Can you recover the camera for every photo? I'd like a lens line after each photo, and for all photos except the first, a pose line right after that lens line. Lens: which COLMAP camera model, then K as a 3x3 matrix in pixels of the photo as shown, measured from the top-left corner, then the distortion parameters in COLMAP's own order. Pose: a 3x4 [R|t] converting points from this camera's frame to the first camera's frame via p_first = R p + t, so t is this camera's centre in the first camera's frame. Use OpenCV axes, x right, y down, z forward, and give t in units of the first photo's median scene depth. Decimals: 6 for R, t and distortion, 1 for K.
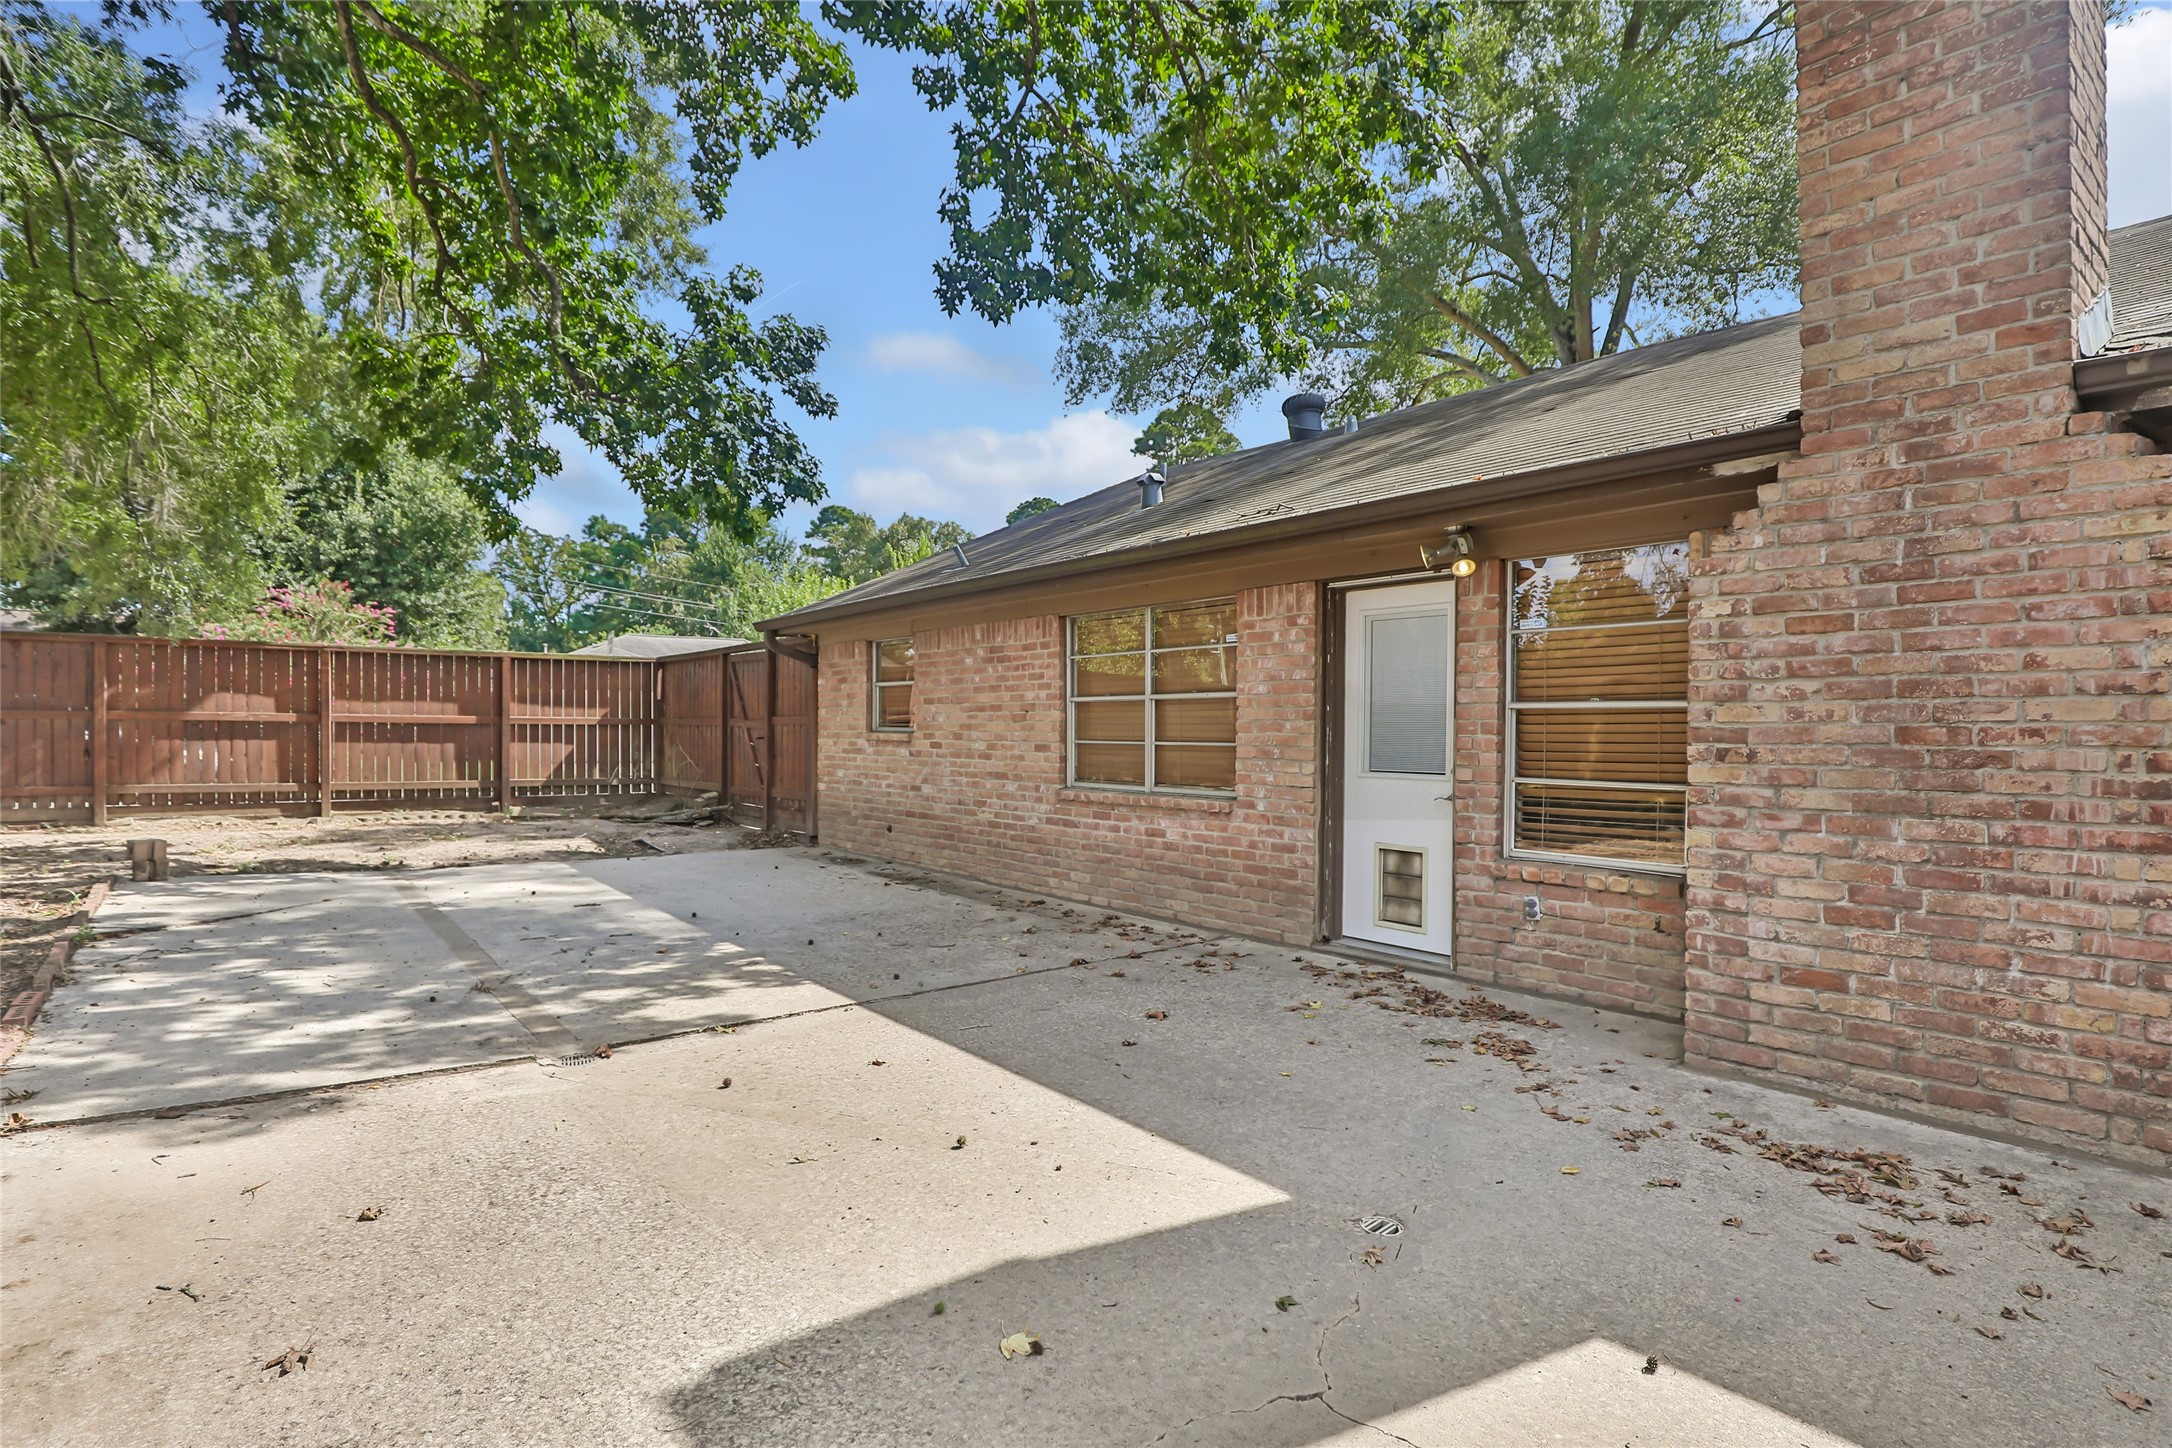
lens RADIAL K [[1022.5, 0, 1086.3], [0, 1022.5, 724.1], [0, 0, 1]] dist [-0.000304, -0.000014]
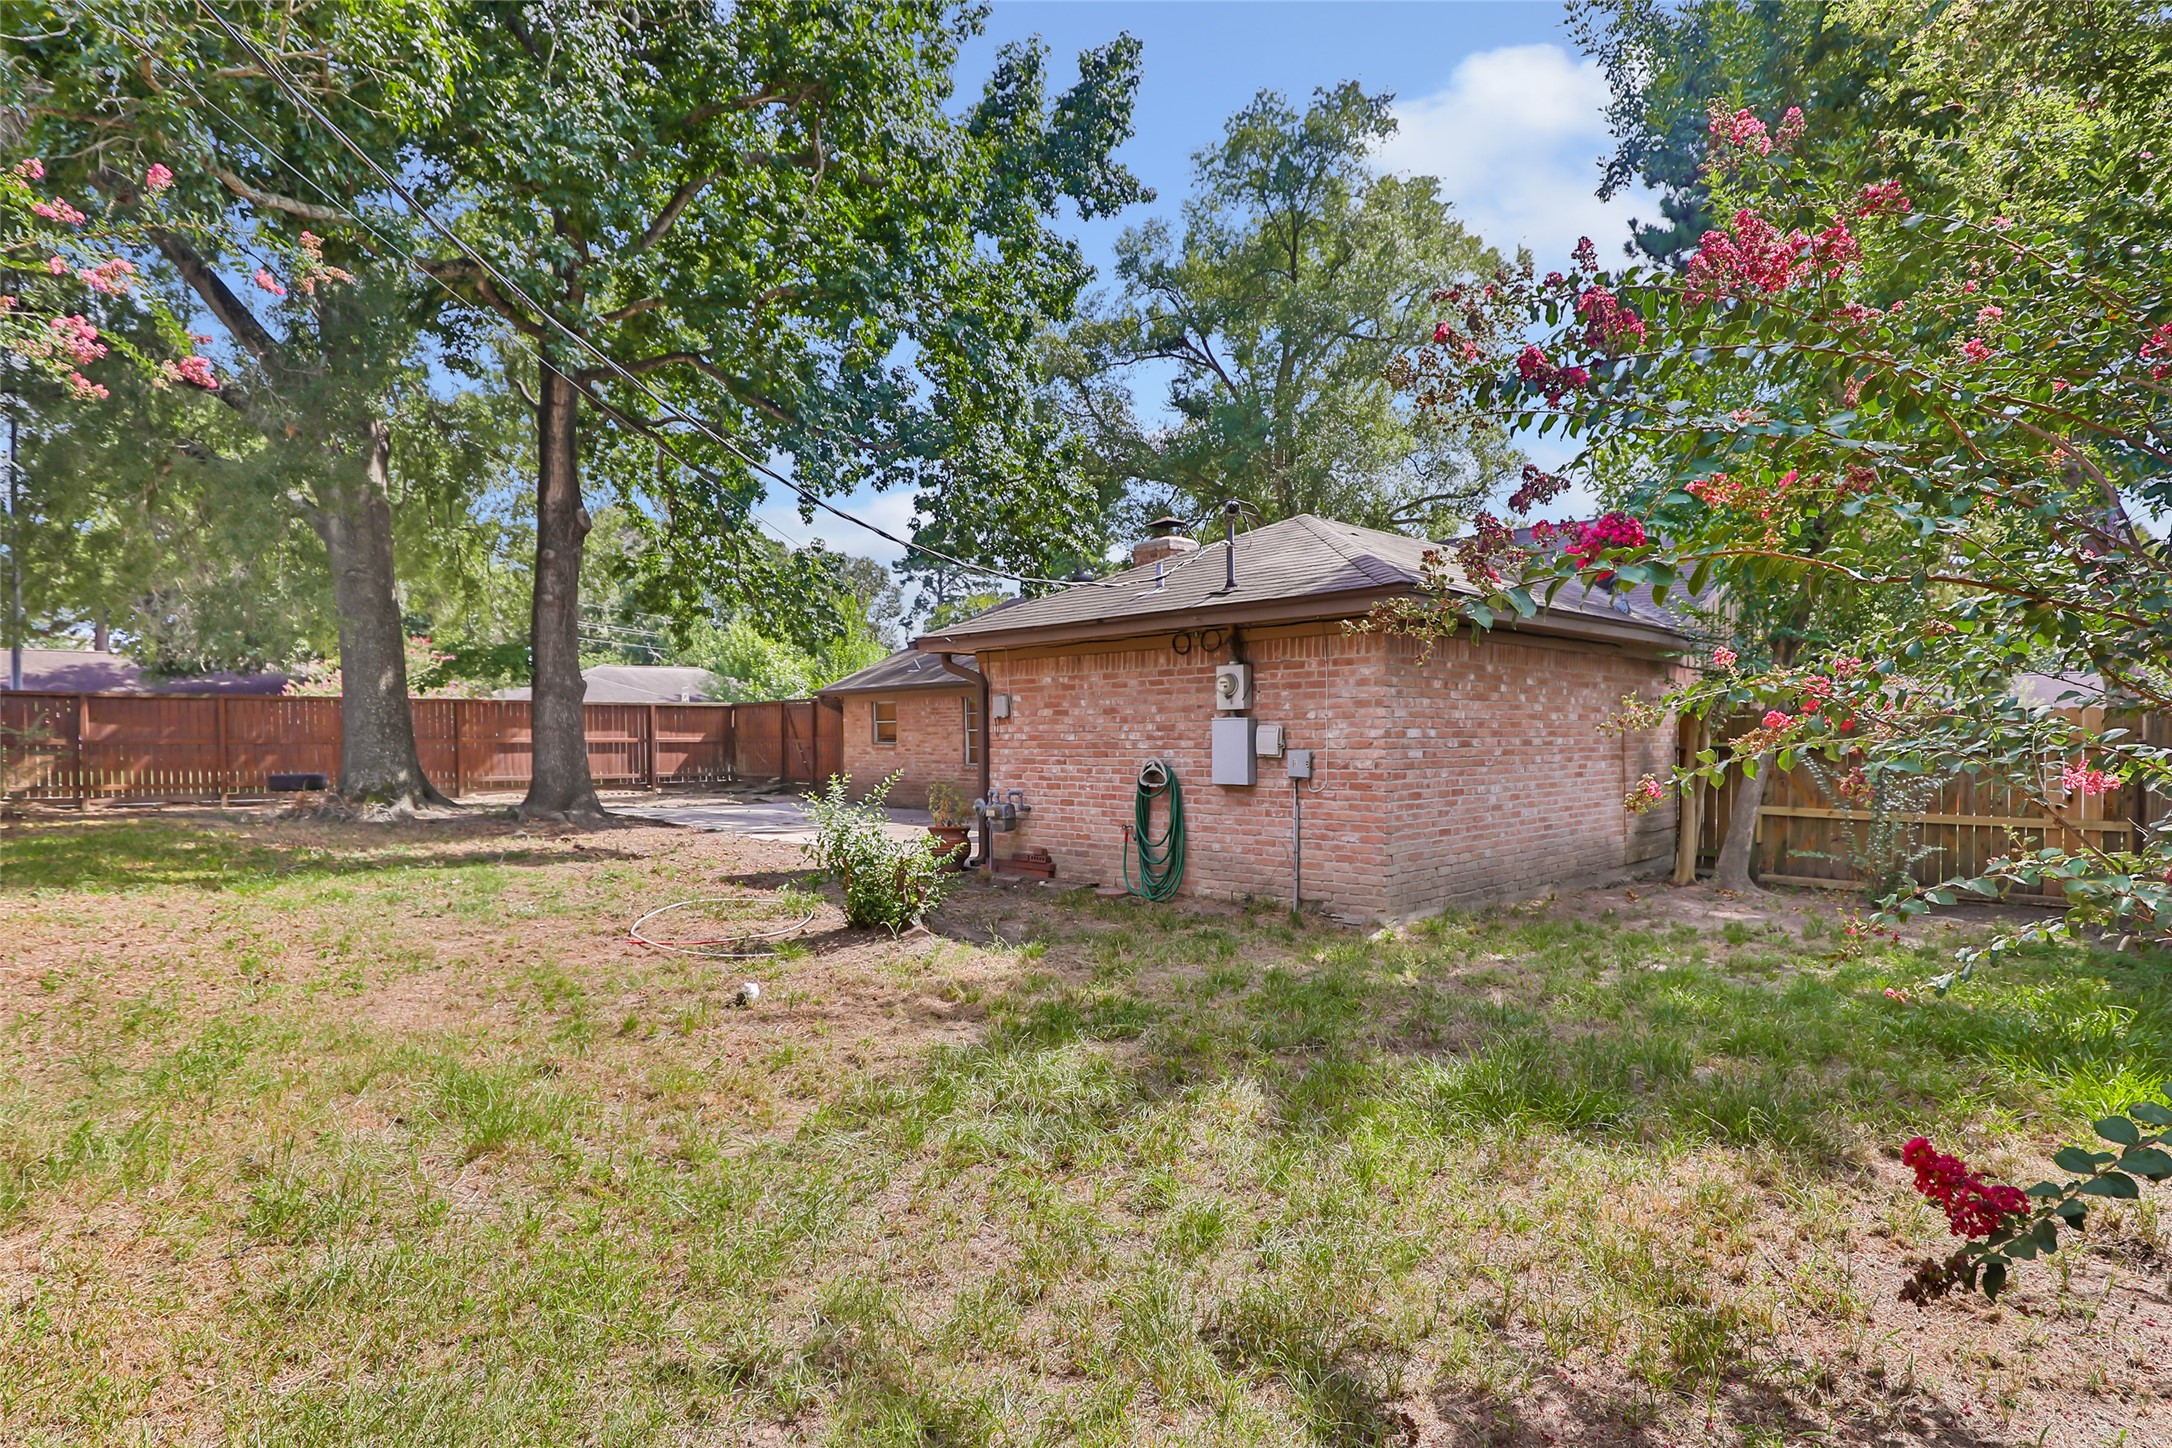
lens RADIAL K [[1003.8, 0, 1086.3], [0, 1003.8, 725.0], [0, 0, 1]] dist [0.000190, 0.000004]
pose [[0.995908, -0.012864, 0.089449, 0.042859], [0.013542, 0.999884, -0.006971, -0.010422], [-0.089349, 0.008154, 0.995967, -1.039399]]
